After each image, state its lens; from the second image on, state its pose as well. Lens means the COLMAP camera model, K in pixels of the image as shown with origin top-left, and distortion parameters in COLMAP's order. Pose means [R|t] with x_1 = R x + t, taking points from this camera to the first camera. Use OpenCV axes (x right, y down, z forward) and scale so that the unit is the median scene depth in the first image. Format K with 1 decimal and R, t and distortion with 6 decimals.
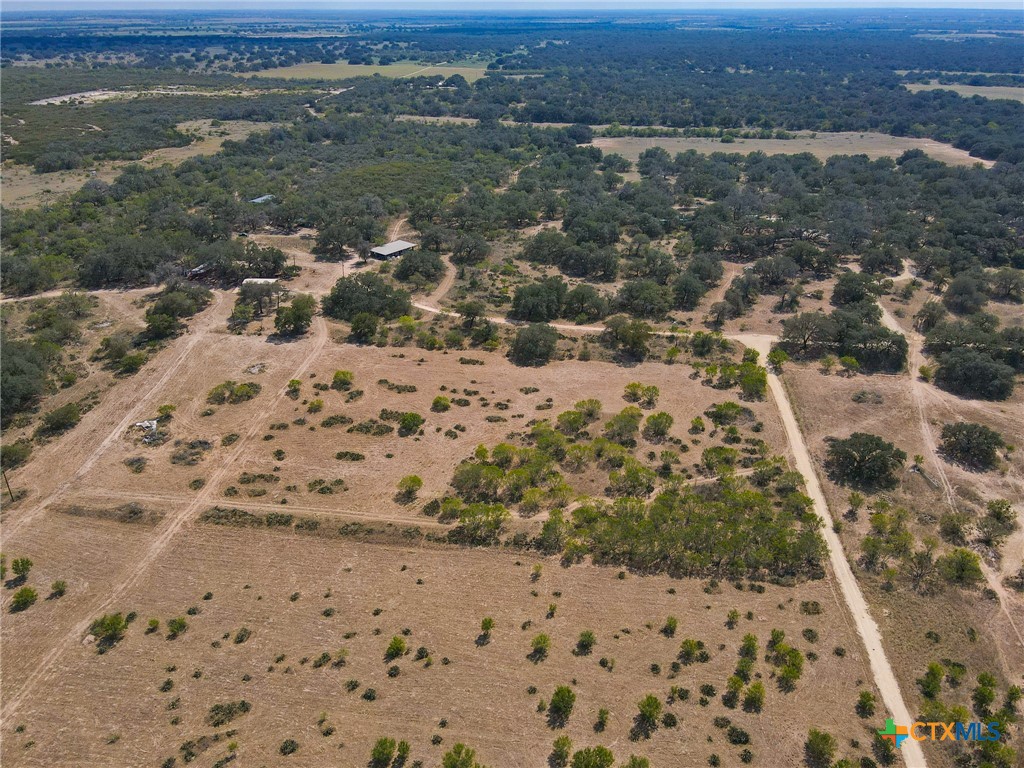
lens RADIAL K [[762.9, 0, 512.0], [0, 762.9, 384.0], [0, 0, 1]] dist [0.001908, 0.007027]
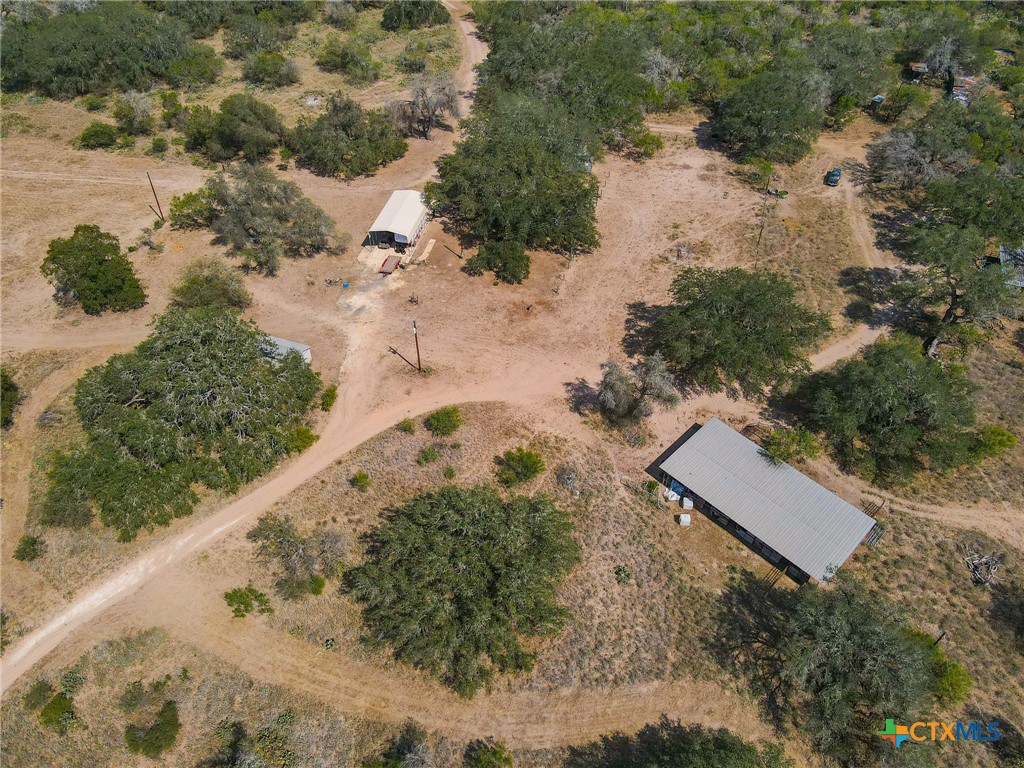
lens RADIAL K [[762.9, 0, 512.0], [0, 762.9, 384.0], [0, 0, 1]] dist [0.001908, 0.007027]
pose [[-0.170721, 0.667250, -0.725005, 0.006404], [-0.460027, 0.596712, 0.657502, -0.198548], [0.871338, 0.445771, 0.205082, 0.542293]]
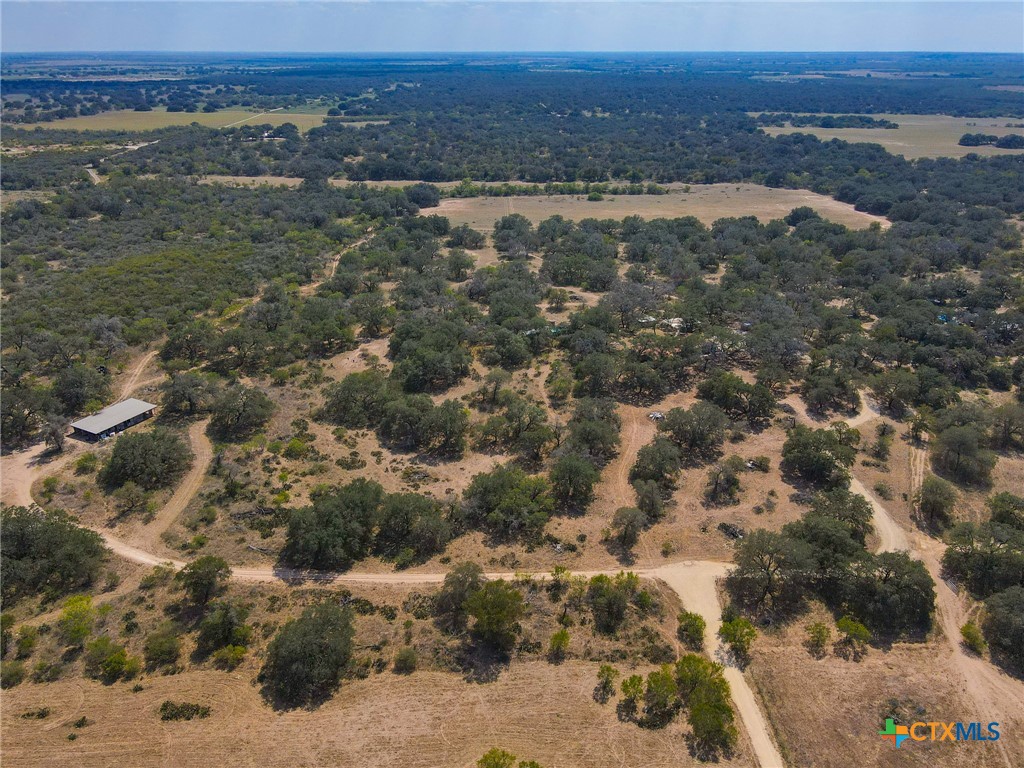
lens RADIAL K [[773.3, 0, 512.0], [0, 773.3, 384.0], [0, 0, 1]] dist [-0.003816, 0.009091]
pose [[0.985130, -0.066496, 0.158418, 0.043889], [0.074352, 0.996253, -0.044186, -0.094833], [-0.154886, 0.055308, 0.986383, 0.195518]]
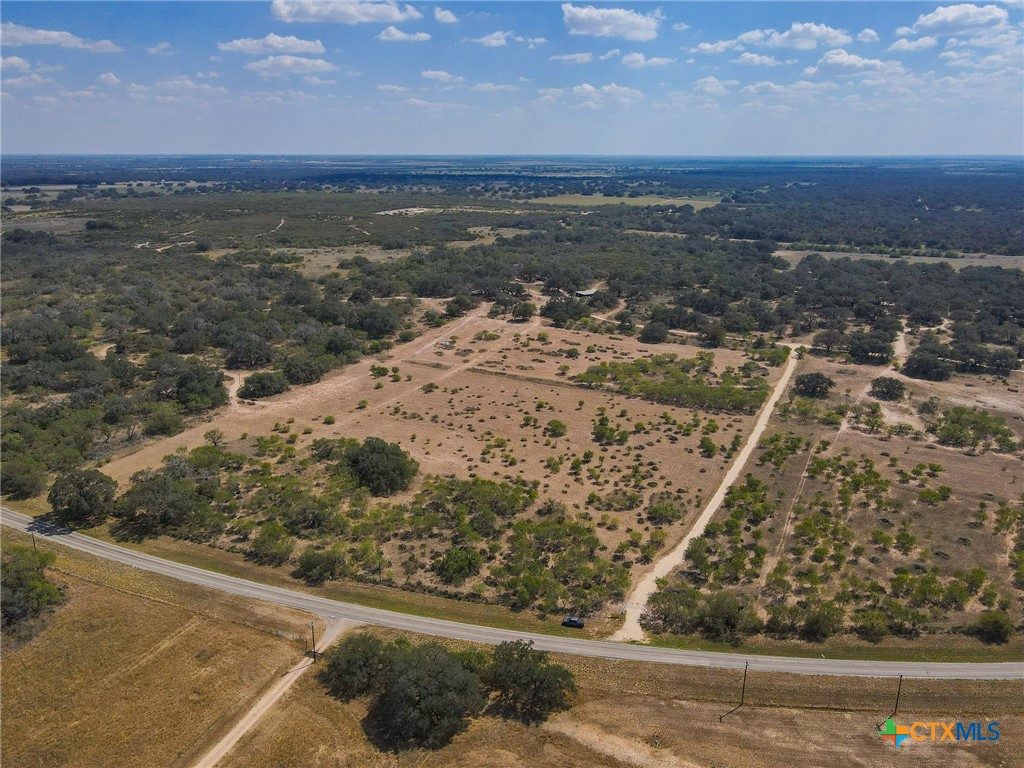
lens RADIAL K [[762.9, 0, 512.0], [0, 762.9, 384.0], [0, 0, 1]] dist [0.001908, 0.007027]
pose [[0.947325, 0.096815, -0.305289, 0.119933], [-0.145475, 0.979283, -0.140862, 0.159715], [0.285327, 0.177854, 0.941784, -0.314167]]
